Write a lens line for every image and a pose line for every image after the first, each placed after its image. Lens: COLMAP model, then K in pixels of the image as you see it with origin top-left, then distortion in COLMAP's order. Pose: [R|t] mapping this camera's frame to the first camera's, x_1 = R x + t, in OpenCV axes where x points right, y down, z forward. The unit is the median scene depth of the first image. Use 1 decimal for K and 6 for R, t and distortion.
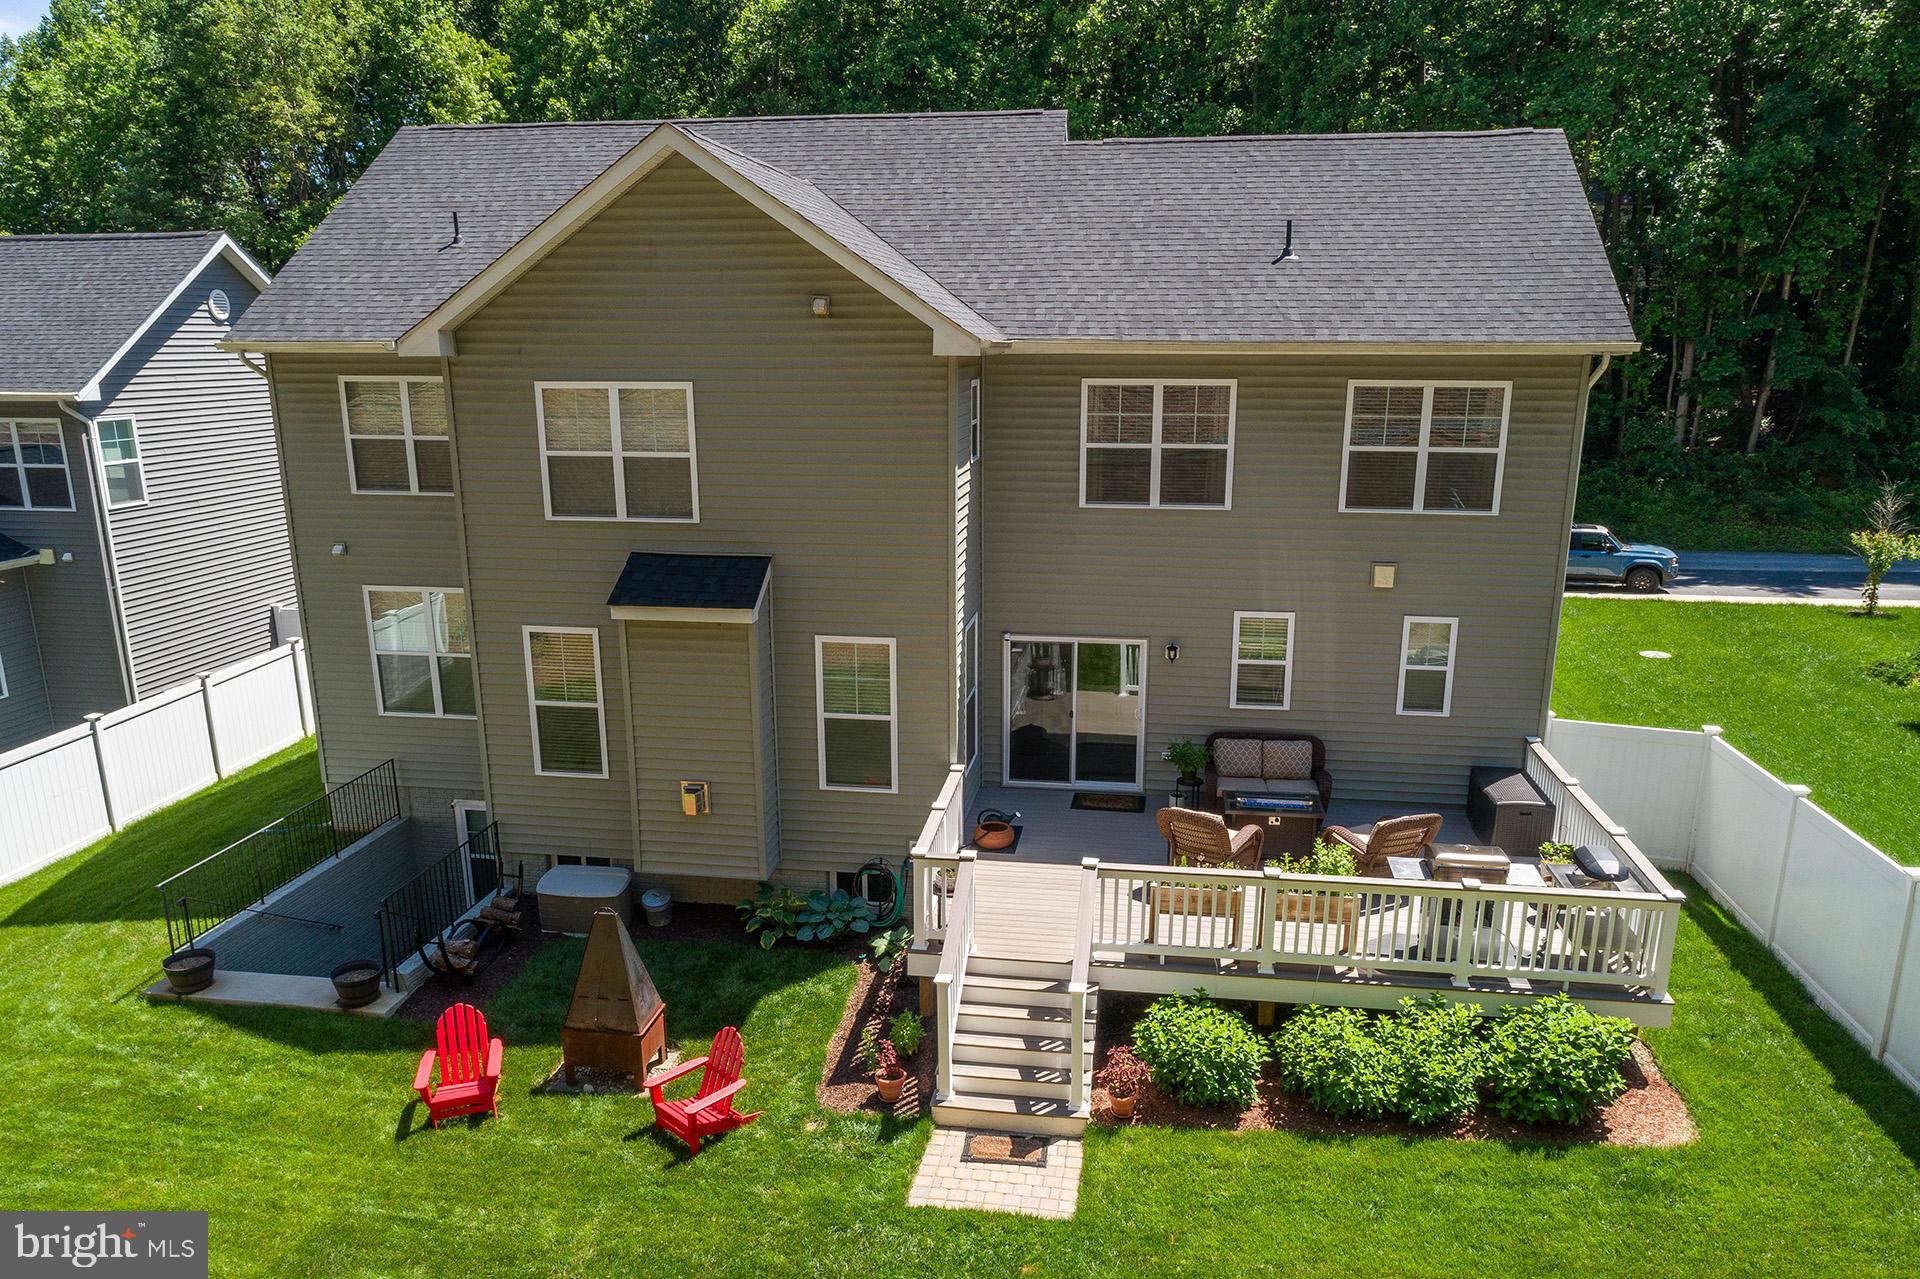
lens RADIAL K [[1330.2, 0, 962.9], [0, 1330.2, 702.2], [0, 0, 1]] dist [-0.006643, 0.004065]
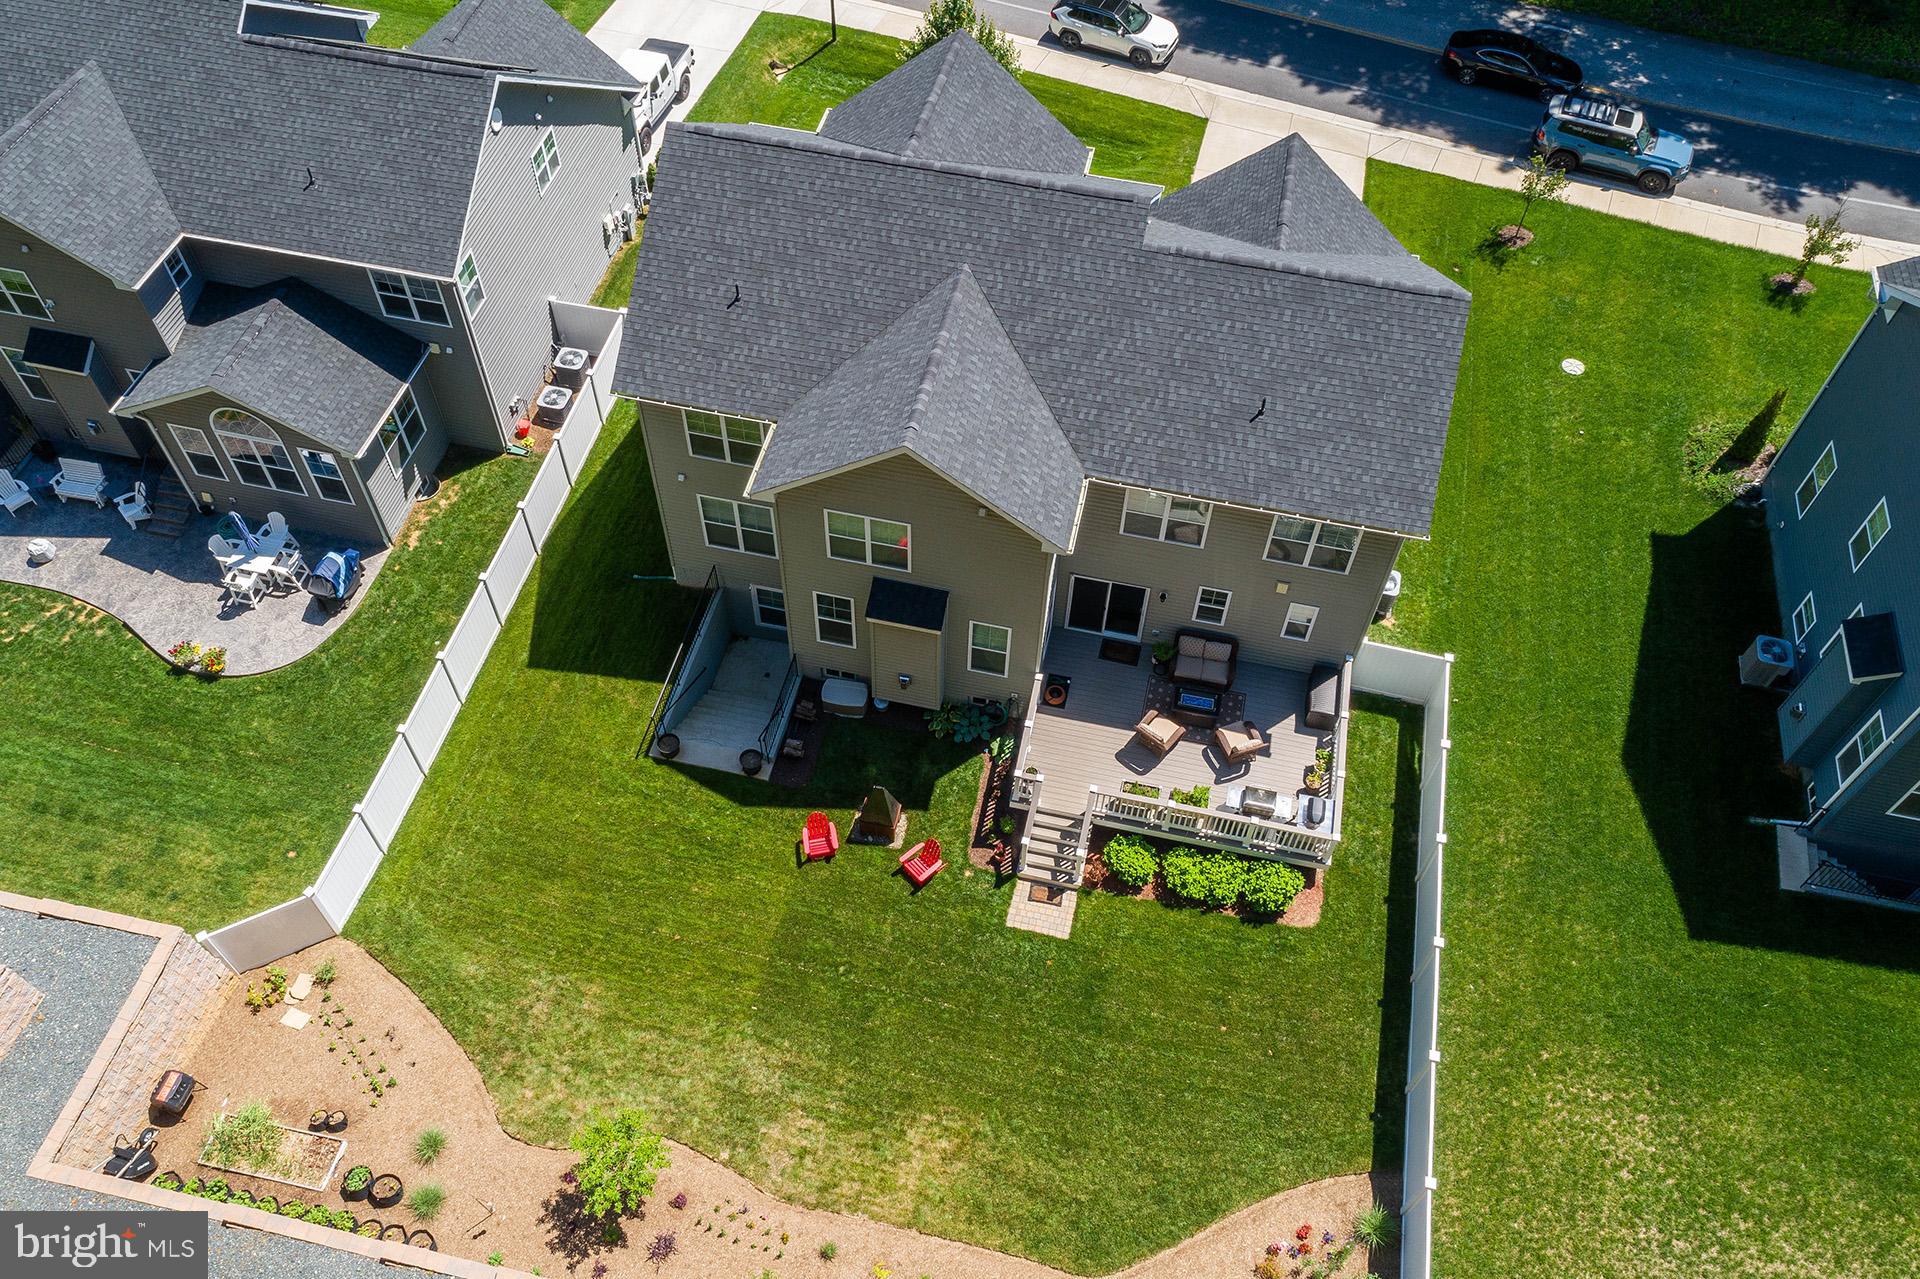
lens RADIAL K [[1480.7, 0, 966.3], [0, 1480.7, 642.6], [0, 0, 1]] dist [-0.005319, 0.008915]
pose [[0.997661, 0.065460, -0.019685, -0.074932], [-0.039499, 0.787103, 0.615555, -1.397760], [0.055788, -0.613338, 0.787848, -0.729921]]
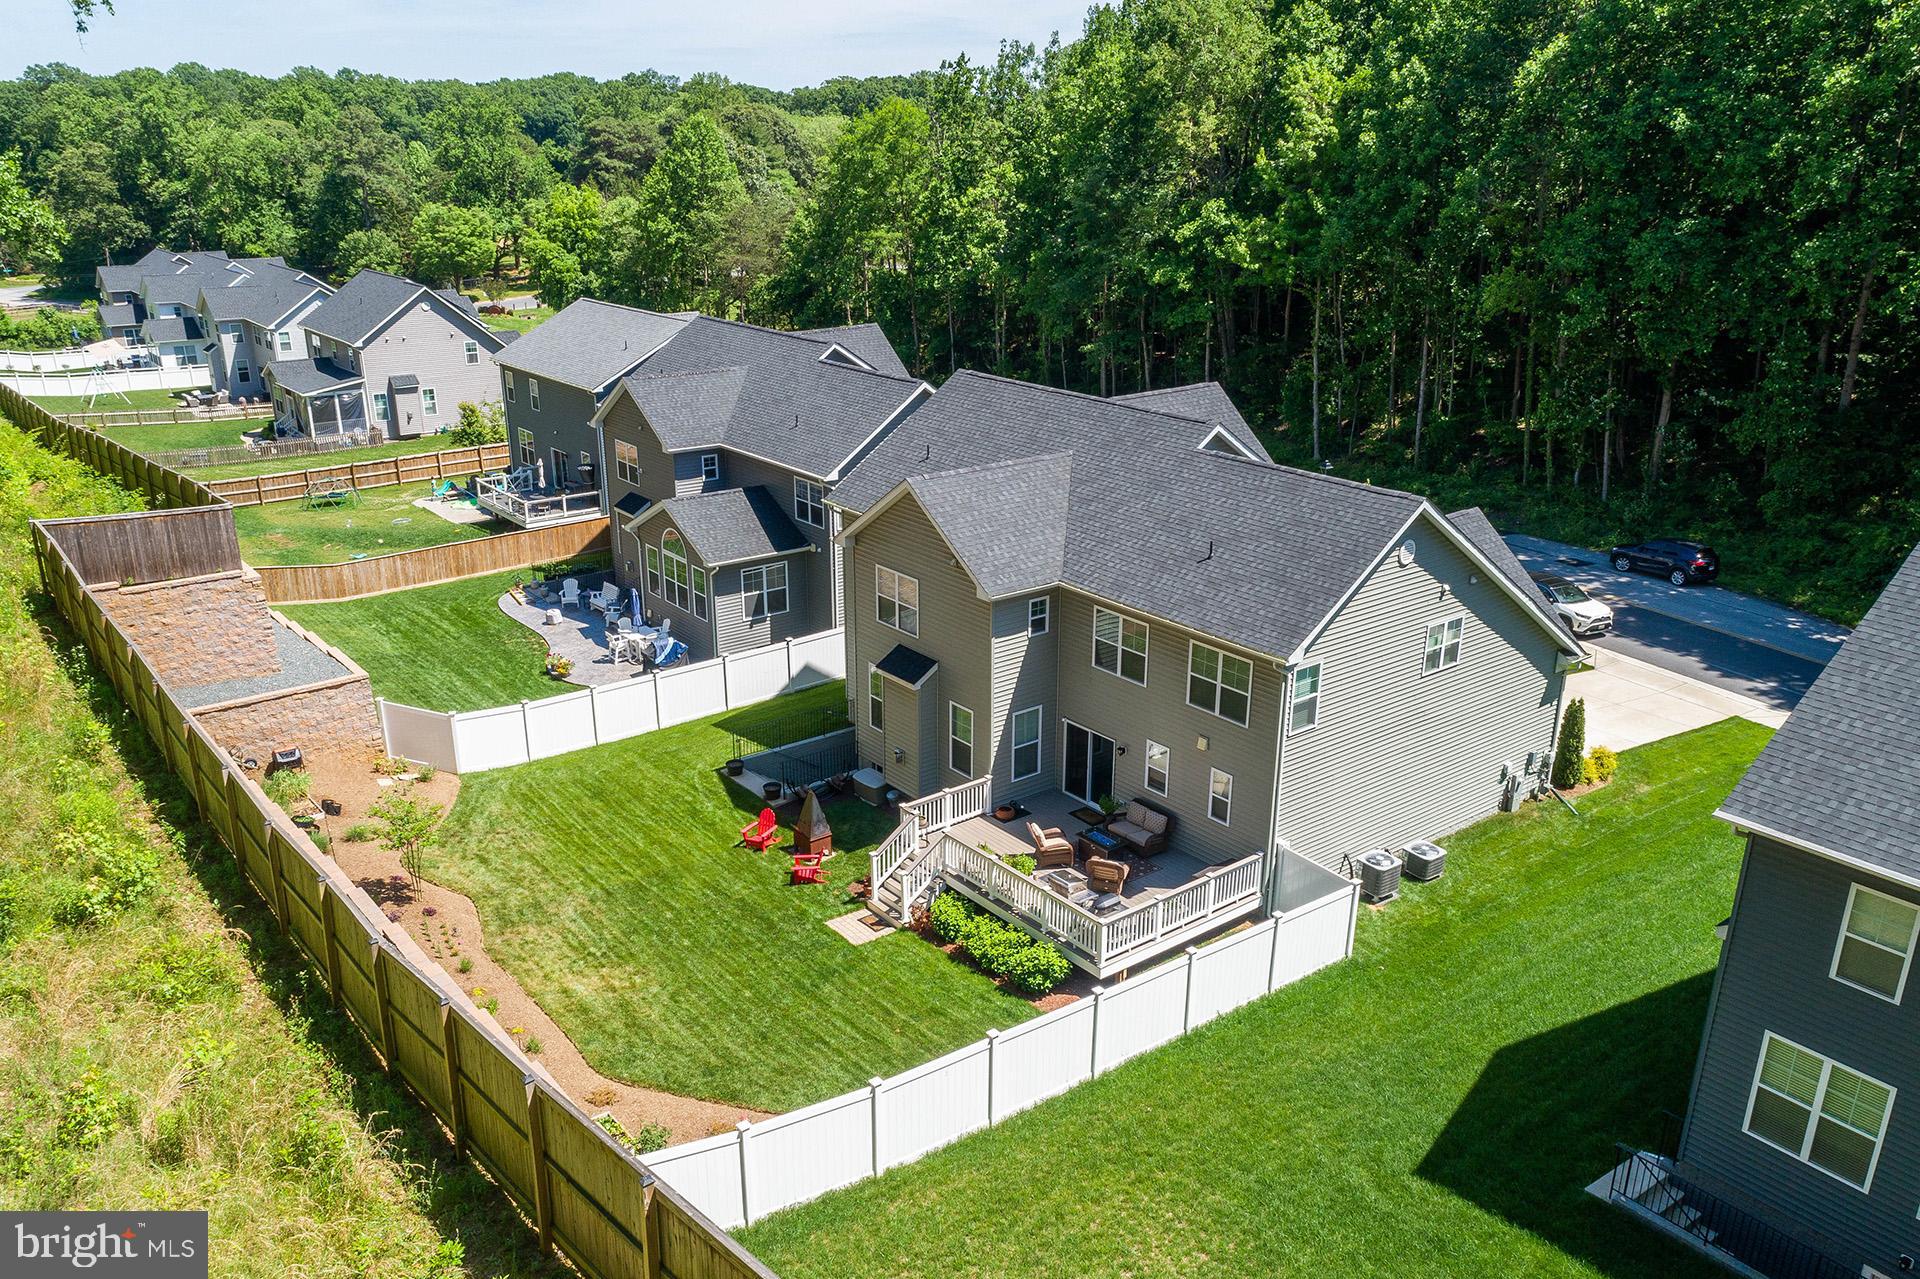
lens RADIAL K [[1494.6, 0, 961.6], [0, 1494.6, 668.1], [0, 0, 1]] dist [-0.002786, 0.008359]
pose [[0.727086, 0.238602, -0.643751, 1.540237], [-0.185040, 0.971072, 0.150928, -0.497662], [0.661140, 0.009382, 0.750204, -0.869888]]
